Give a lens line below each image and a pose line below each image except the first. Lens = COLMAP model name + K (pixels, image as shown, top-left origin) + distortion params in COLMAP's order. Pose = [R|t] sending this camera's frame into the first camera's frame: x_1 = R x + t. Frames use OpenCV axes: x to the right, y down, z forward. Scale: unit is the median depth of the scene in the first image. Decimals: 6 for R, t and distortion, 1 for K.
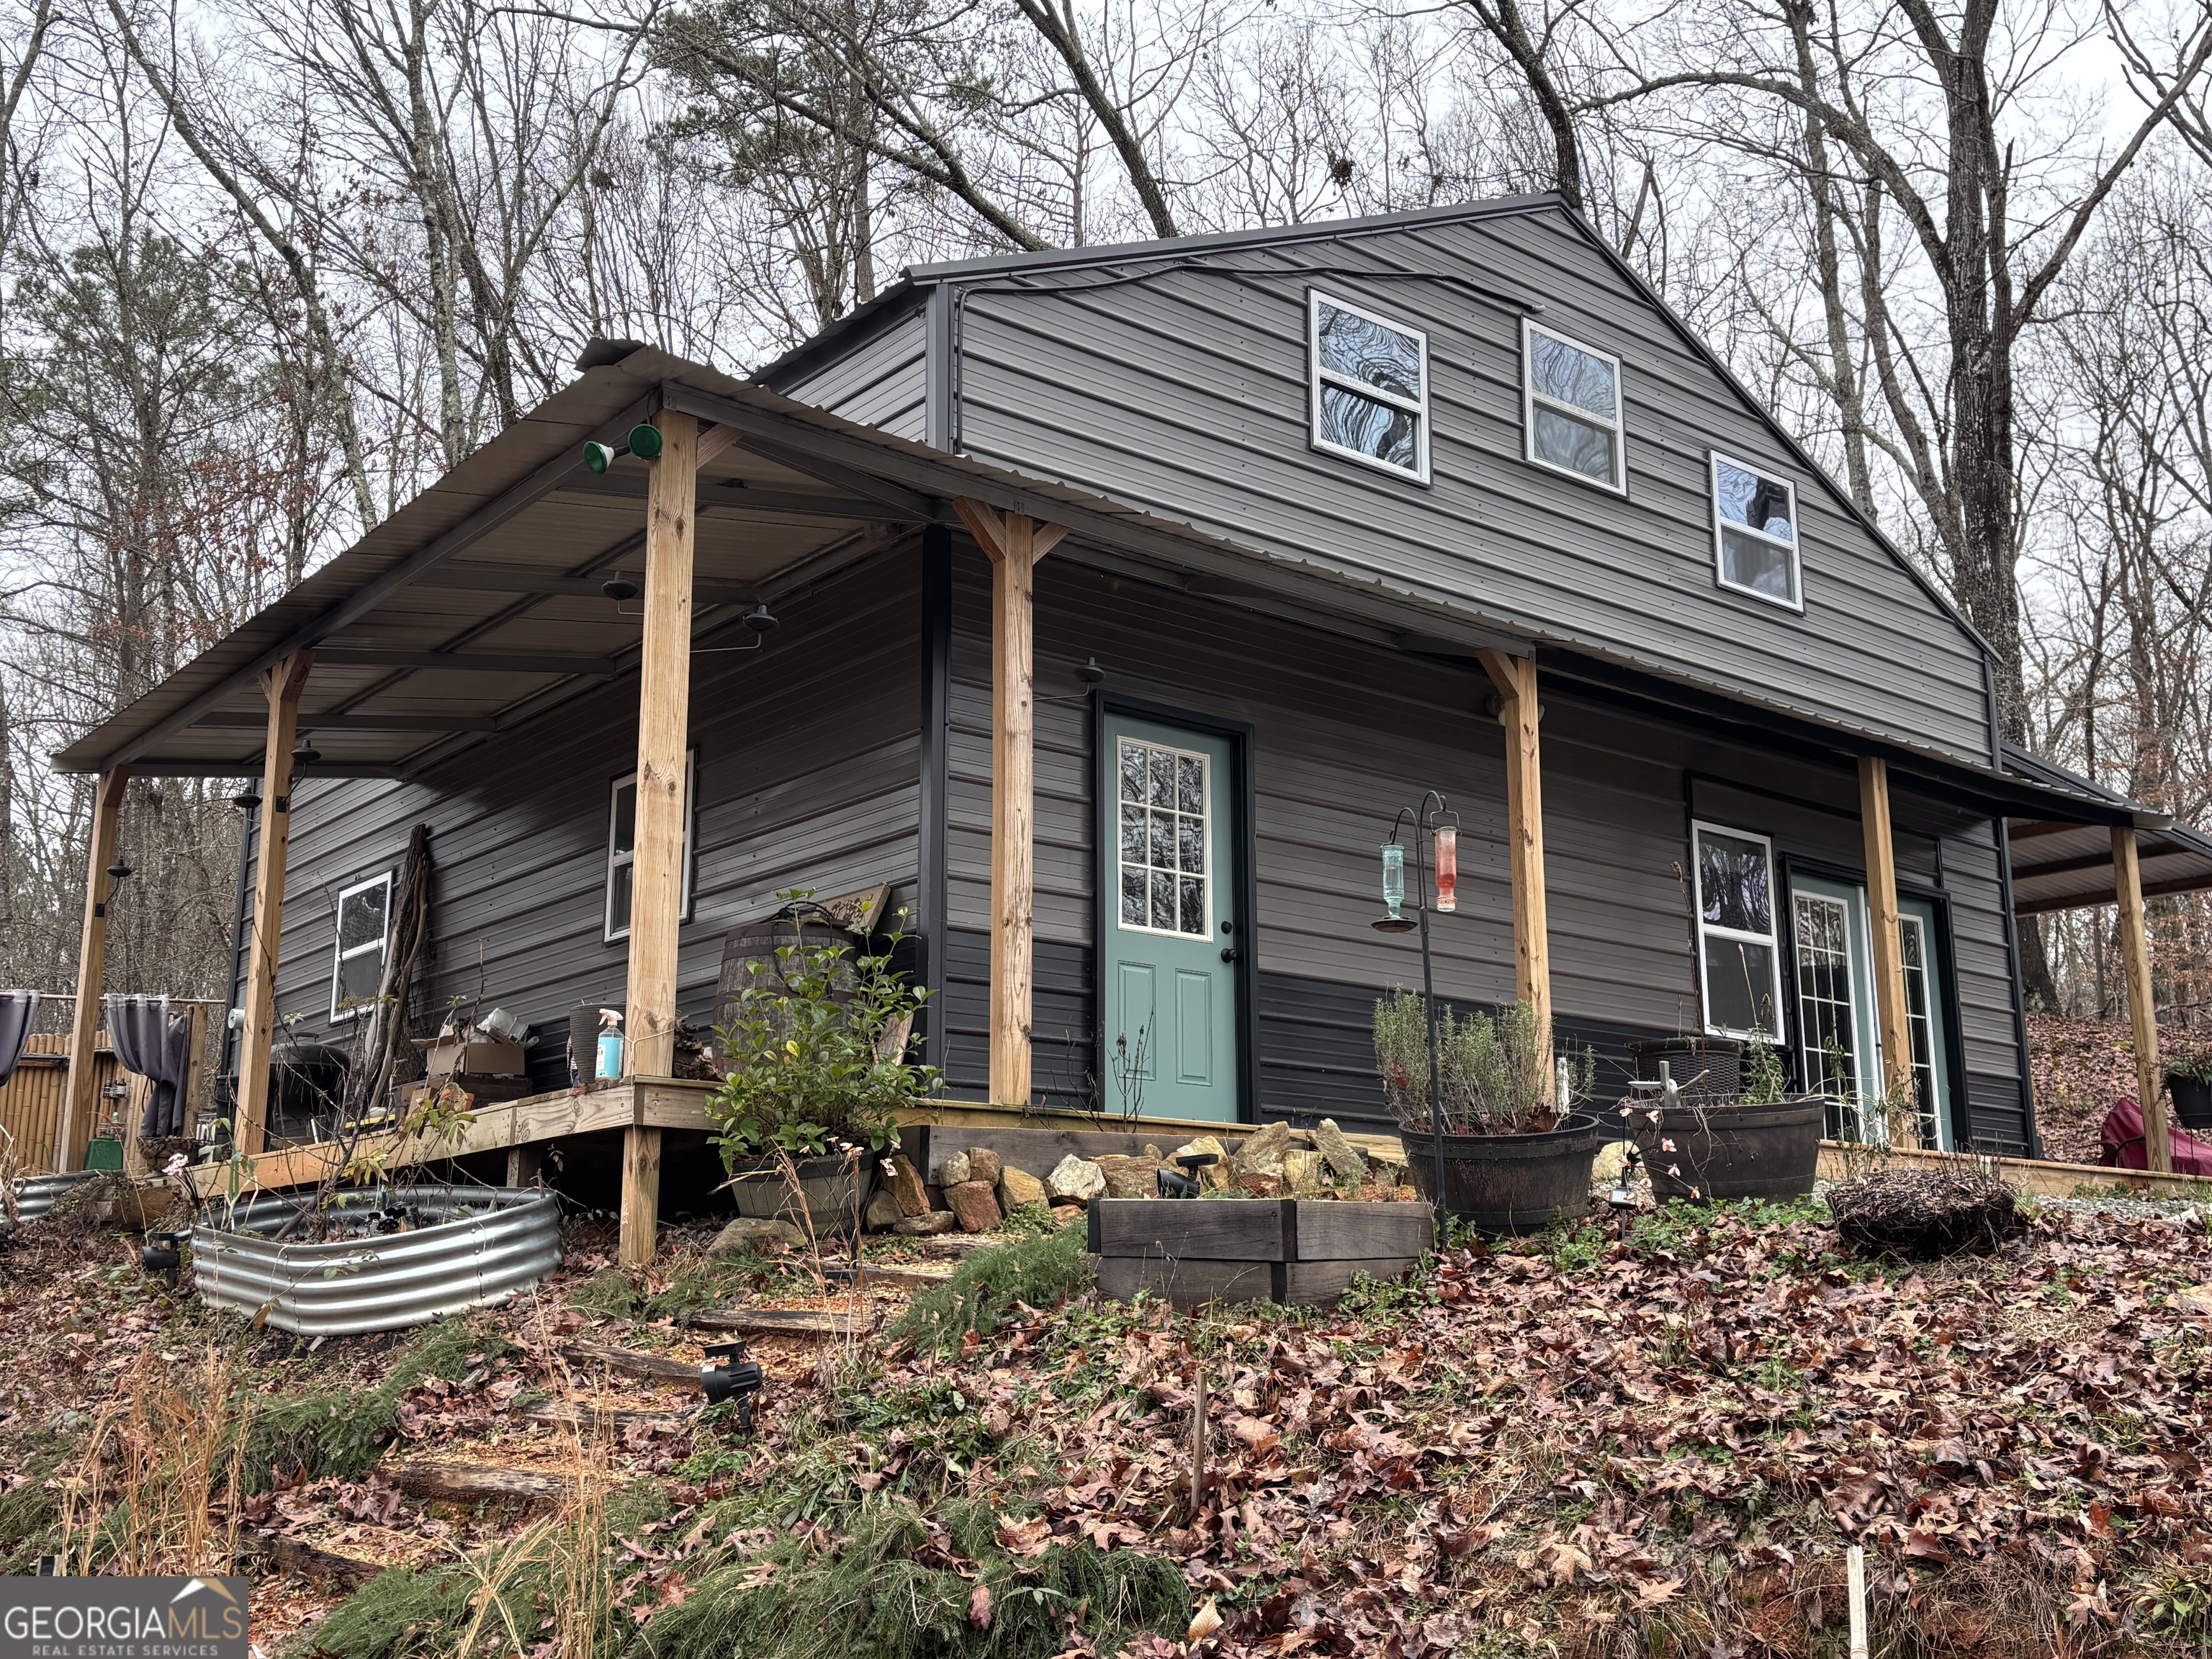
lens RADIAL K [[2233.9, 0, 1105.5], [0, 2233.9, 829.1], [0, 0, 1]] dist [0.045363, 0.000000]
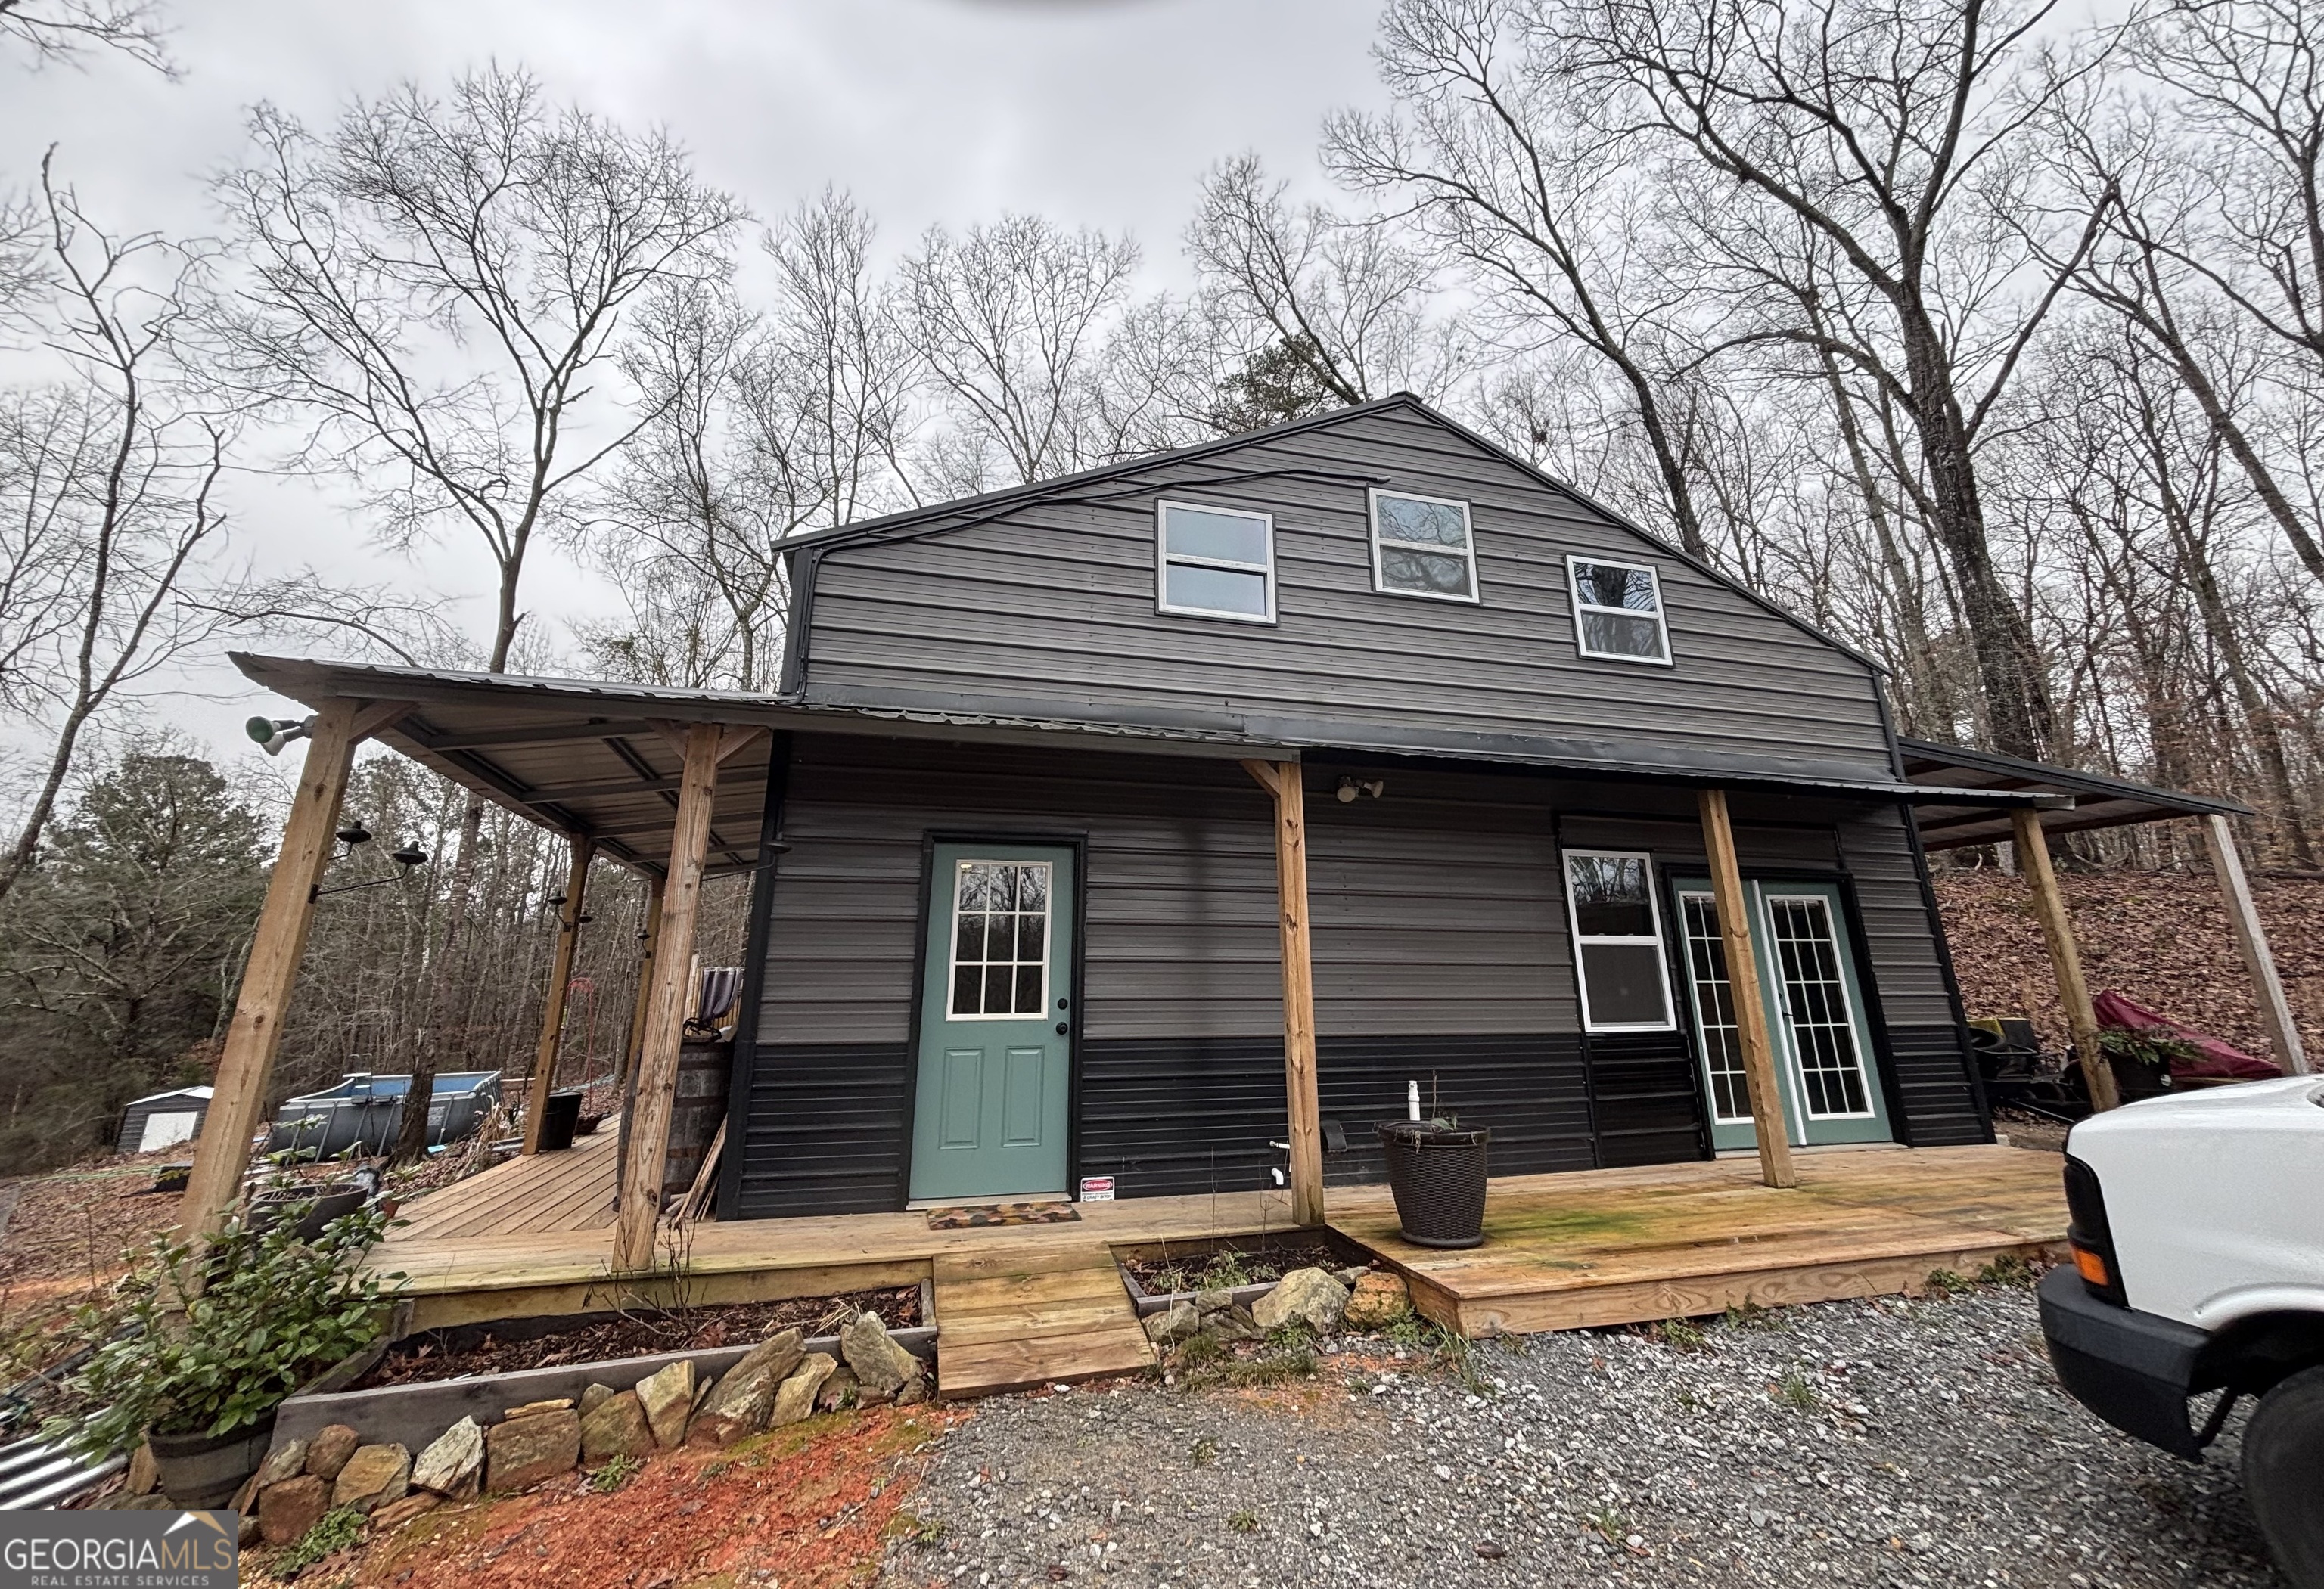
lens RADIAL K [[948.3, 0, 1170.2], [0, 948.3, 711.8], [0, 0, 1]] dist [0.002286, 0.000129]
pose [[0.919518, -0.122007, -0.373632, 0.271546], [0.094836, 0.991386, -0.090335, -0.053734], [0.381435, 0.047631, 0.923168, 0.431880]]
